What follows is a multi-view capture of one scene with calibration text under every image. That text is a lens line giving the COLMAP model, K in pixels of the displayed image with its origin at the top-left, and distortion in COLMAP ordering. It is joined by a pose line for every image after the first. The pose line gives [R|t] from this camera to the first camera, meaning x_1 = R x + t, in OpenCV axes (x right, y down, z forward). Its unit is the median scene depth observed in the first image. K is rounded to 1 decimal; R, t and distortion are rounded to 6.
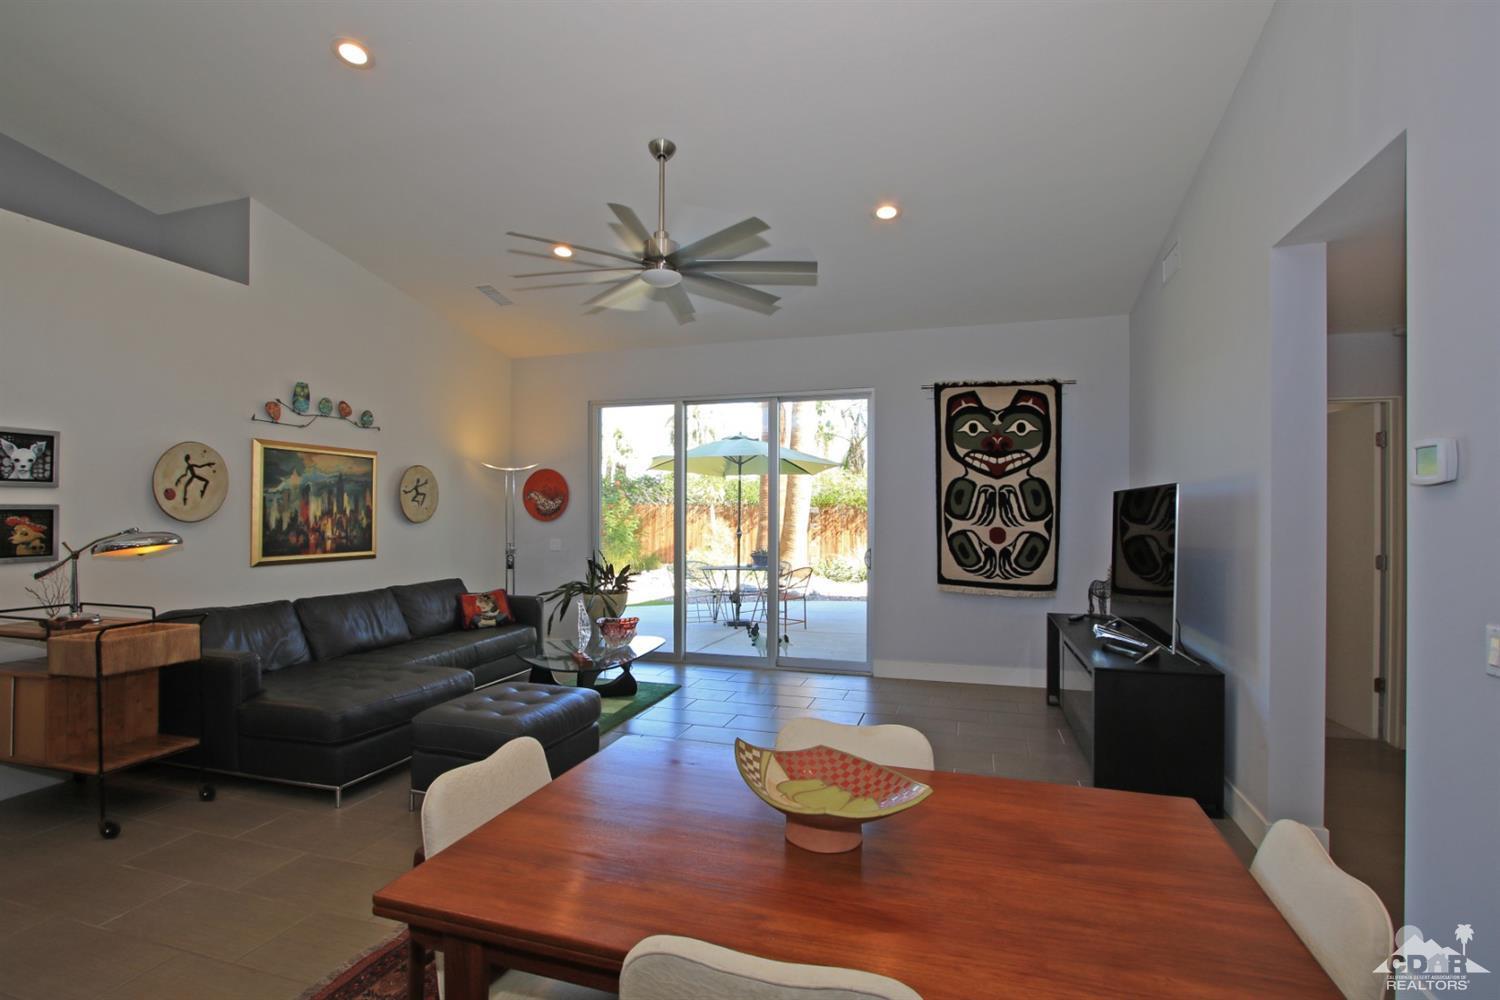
lens RADIAL K [[718.1, 0, 744.6], [0, 718.1, 514.3], [0, 0, 1]] dist [-0.024455, 0.007357]
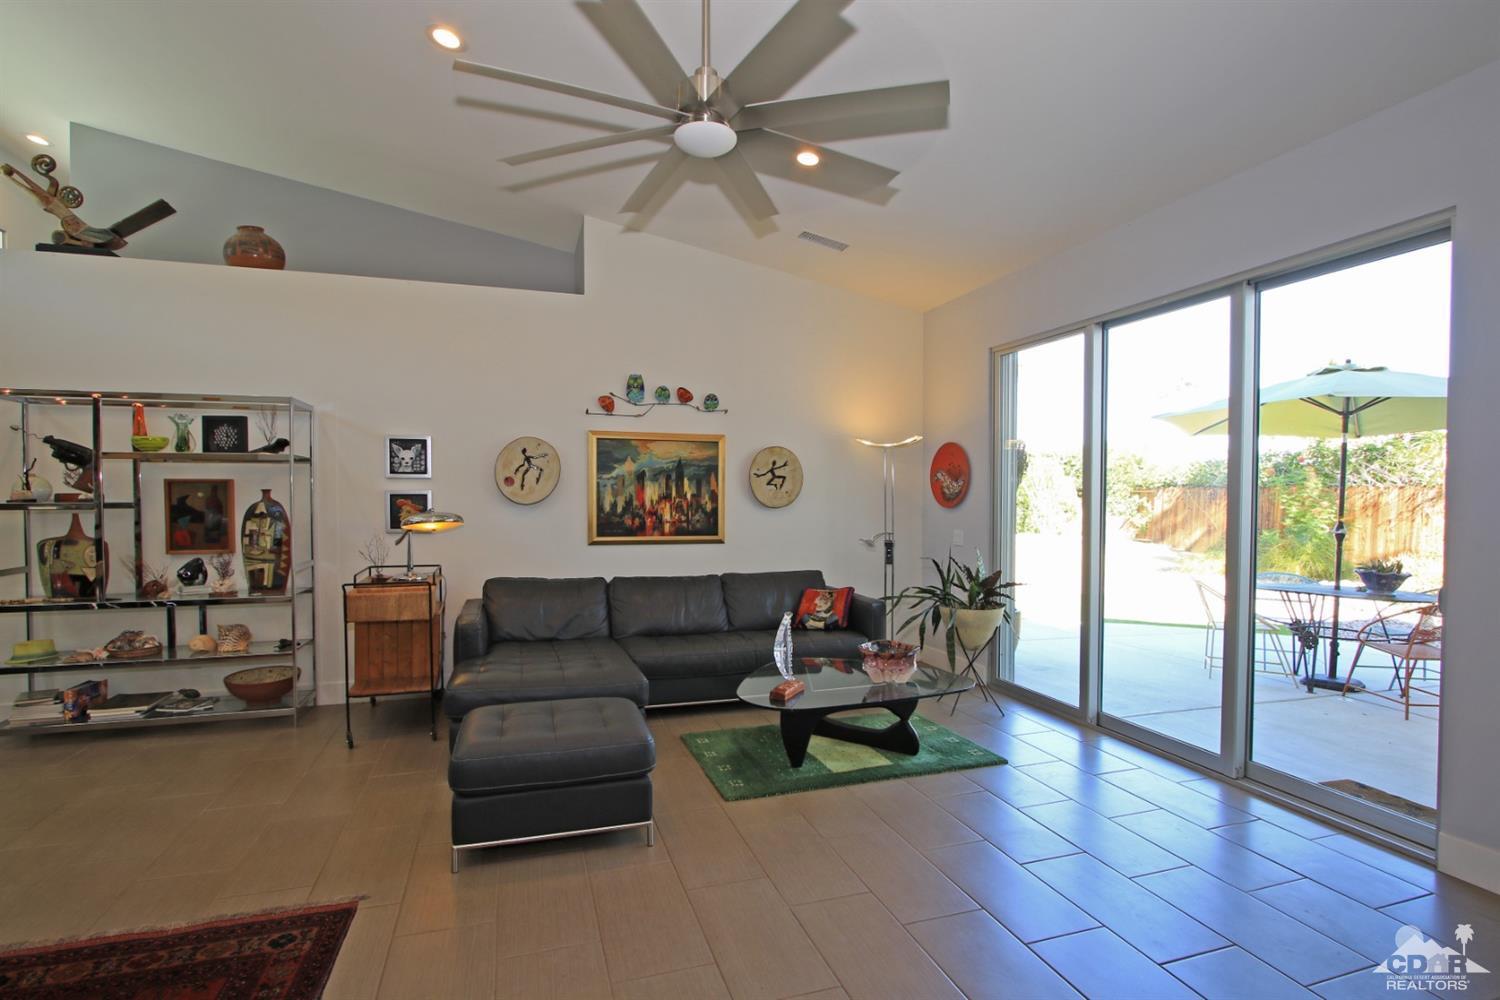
lens RADIAL K [[718.1, 0, 749.3], [0, 718.1, 511.9], [0, 0, 1]] dist [-0.024455, 0.007357]
pose [[0.580643, 0.012221, -0.814067, 0.306219], [-0.001282, 0.999900, 0.014097, 0.004239], [0.814157, -0.007141, 0.580600, 0.447810]]
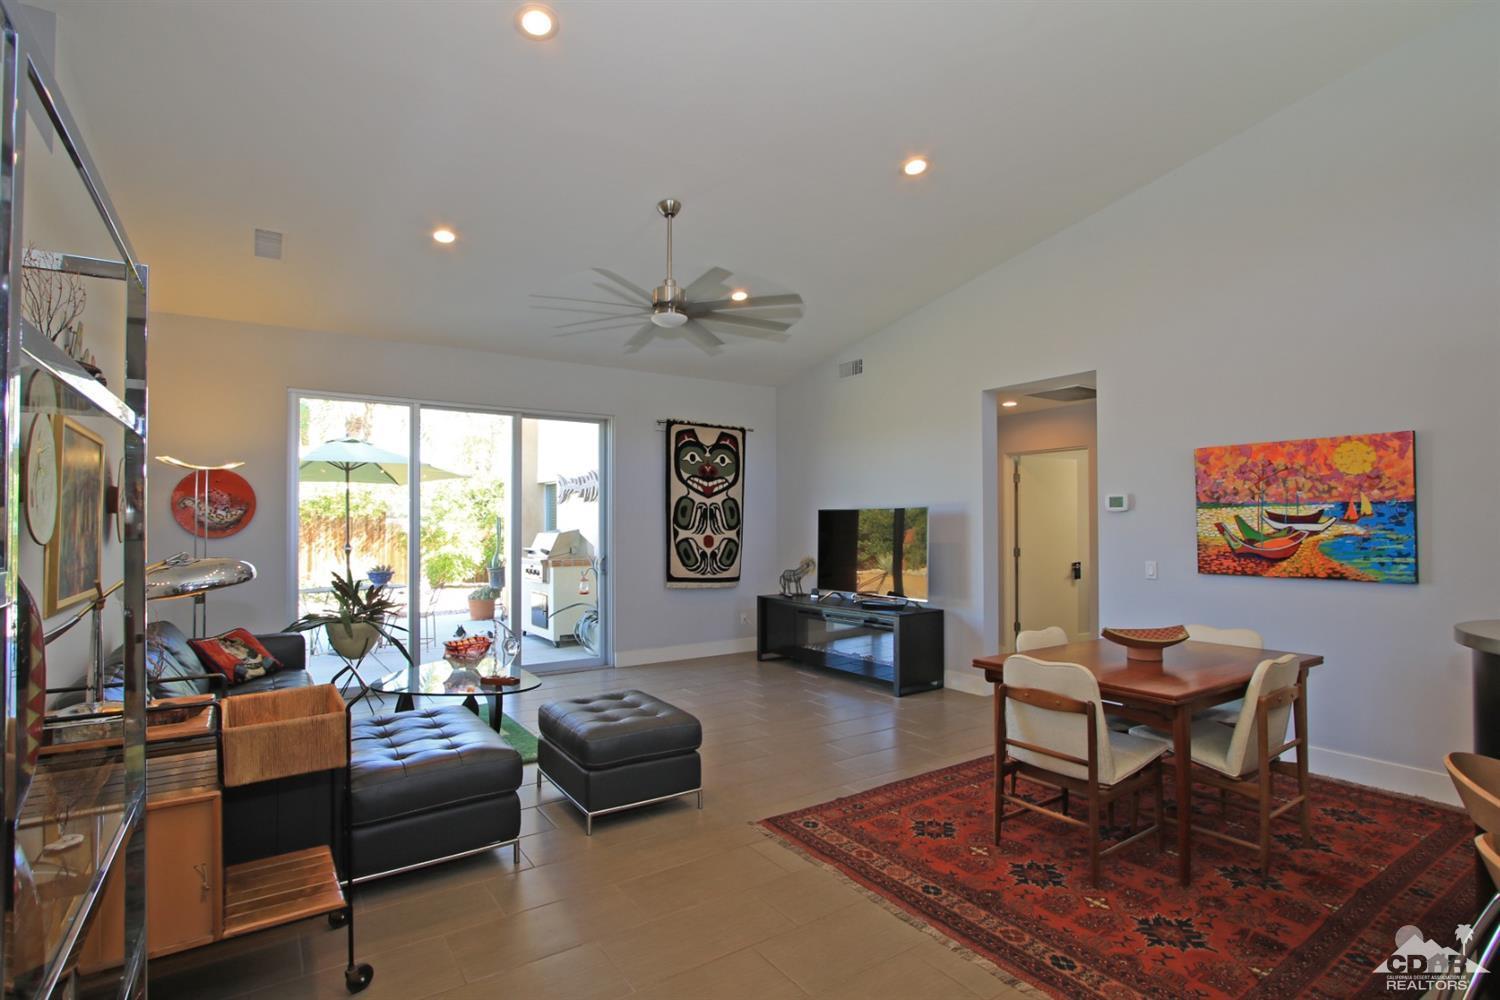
lens RADIAL K [[718.1, 0, 730.5], [0, 718.1, 515.2], [0, 0, 1]] dist [-0.024455, 0.007357]
pose [[0.636553, 0.004861, 0.771218, -0.639555], [0.005229, 0.999930, -0.010618, -0.004164], [-0.771215, 0.010792, 0.636483, 0.136743]]
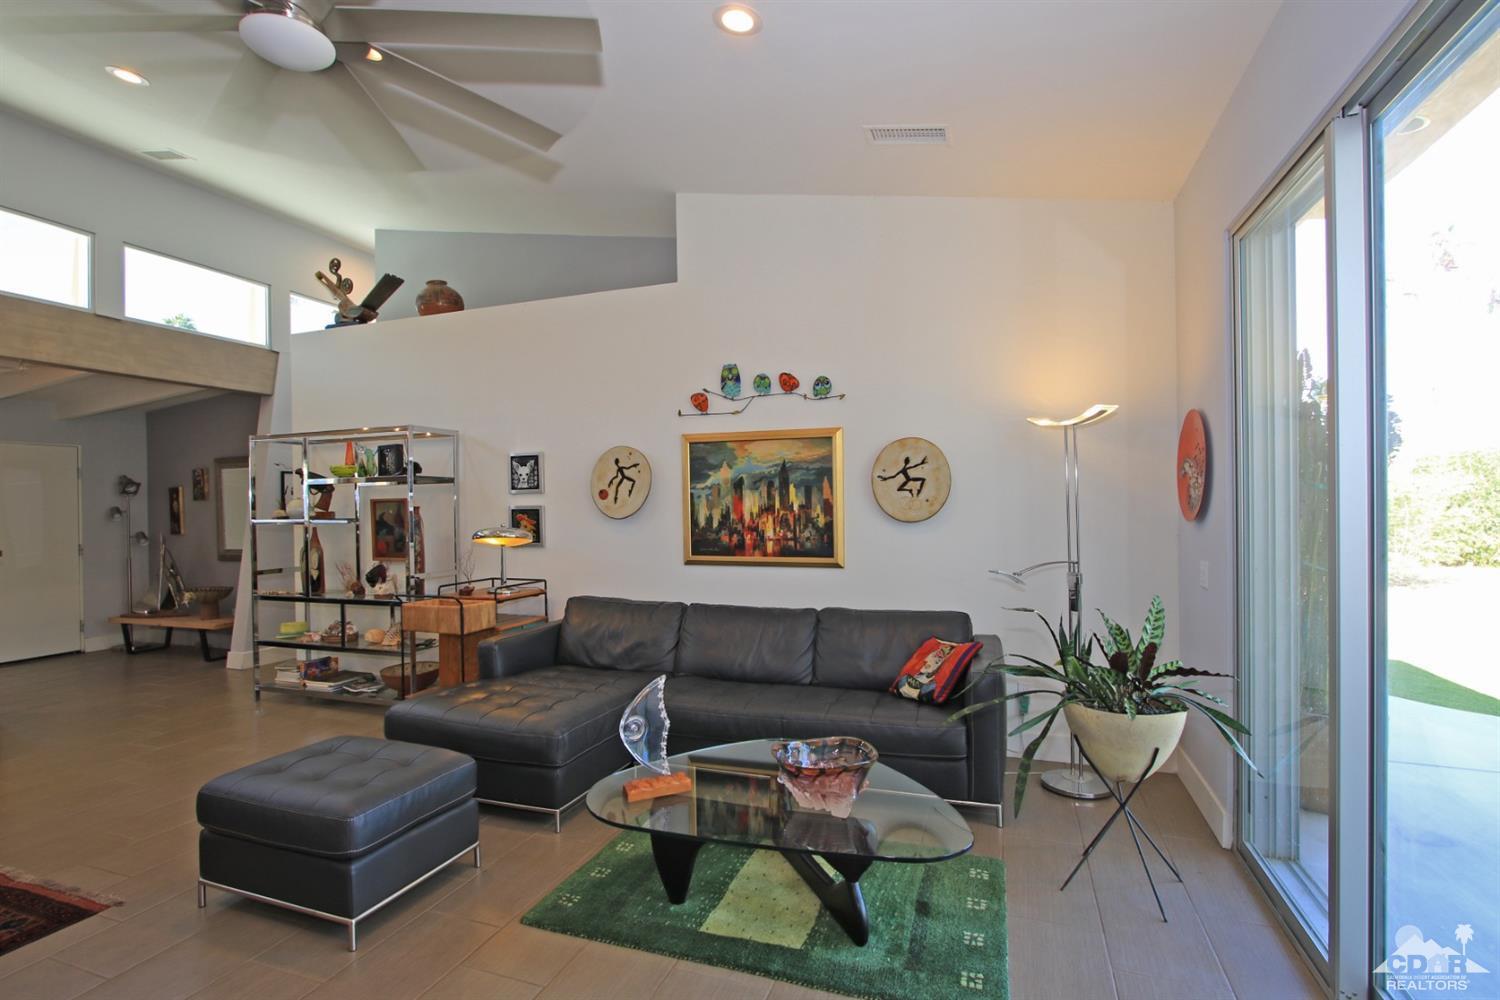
lens RADIAL K [[718.1, 0, 751.0], [0, 718.1, 519.9], [0, 0, 1]] dist [-0.024455, 0.007357]
pose [[-0.032882, 0.004605, -0.999449, 0.244004], [0.005404, 0.999976, 0.004430, 0.006338], [0.999445, -0.005256, -0.032906, 0.917211]]
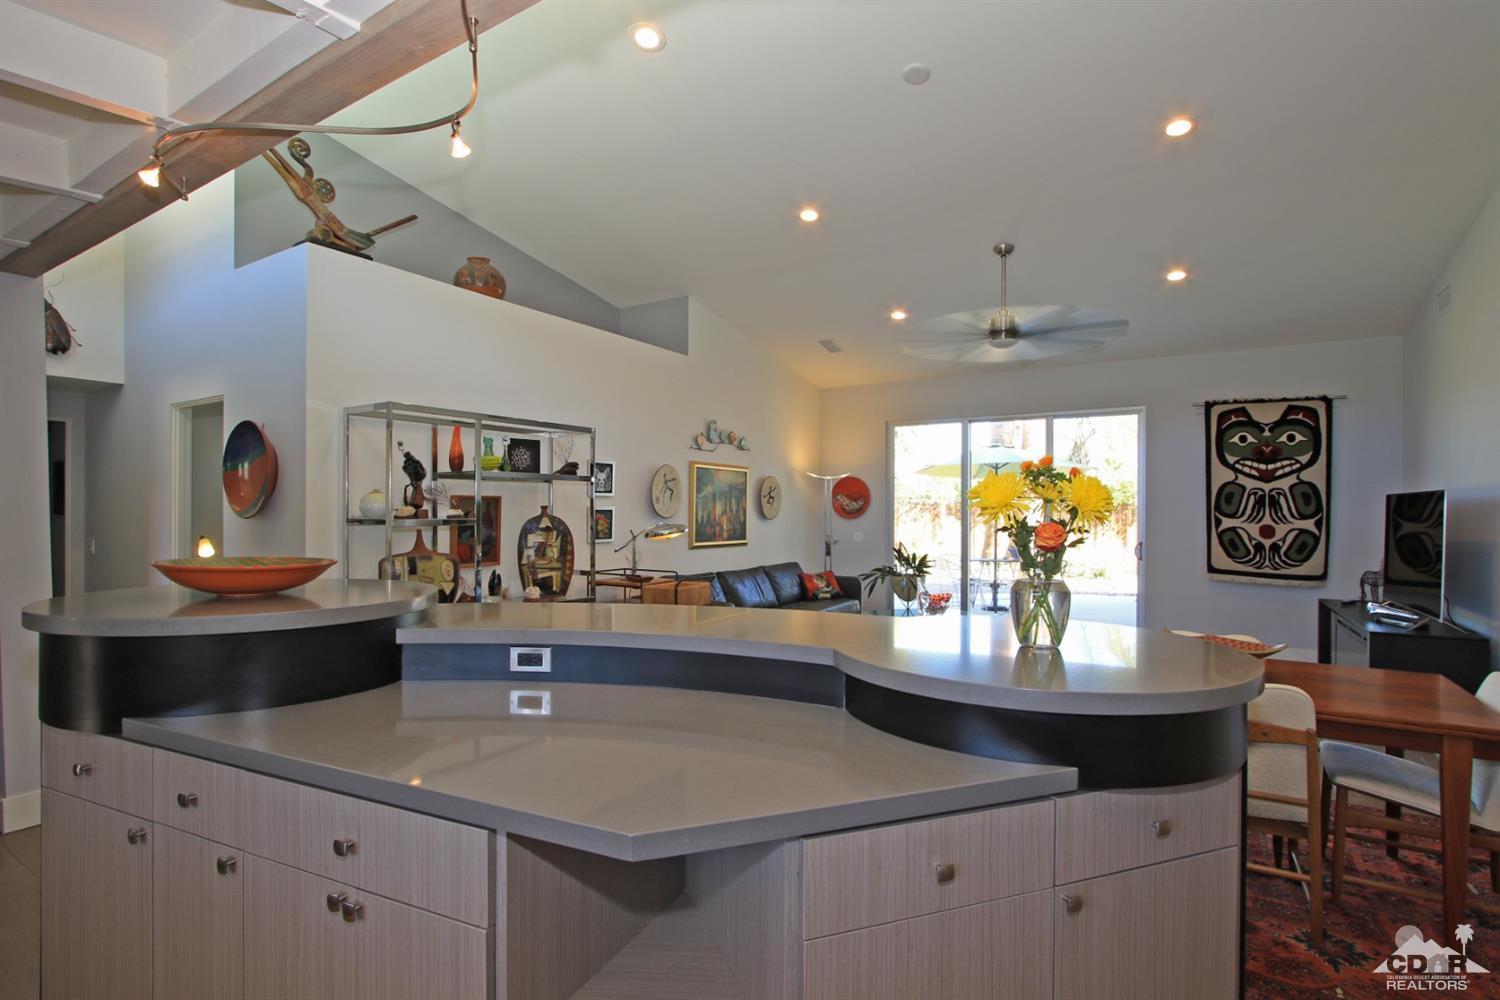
lens RADIAL K [[718.1, 0, 750.8], [0, 718.1, 513.5], [0, 0, 1]] dist [-0.024455, 0.007357]
pose [[0.968181, 0.001504, -0.250247, -0.166724], [-0.001100, 0.999998, 0.001758, -0.001211], [0.250249, -0.001427, 0.968180, -0.317364]]
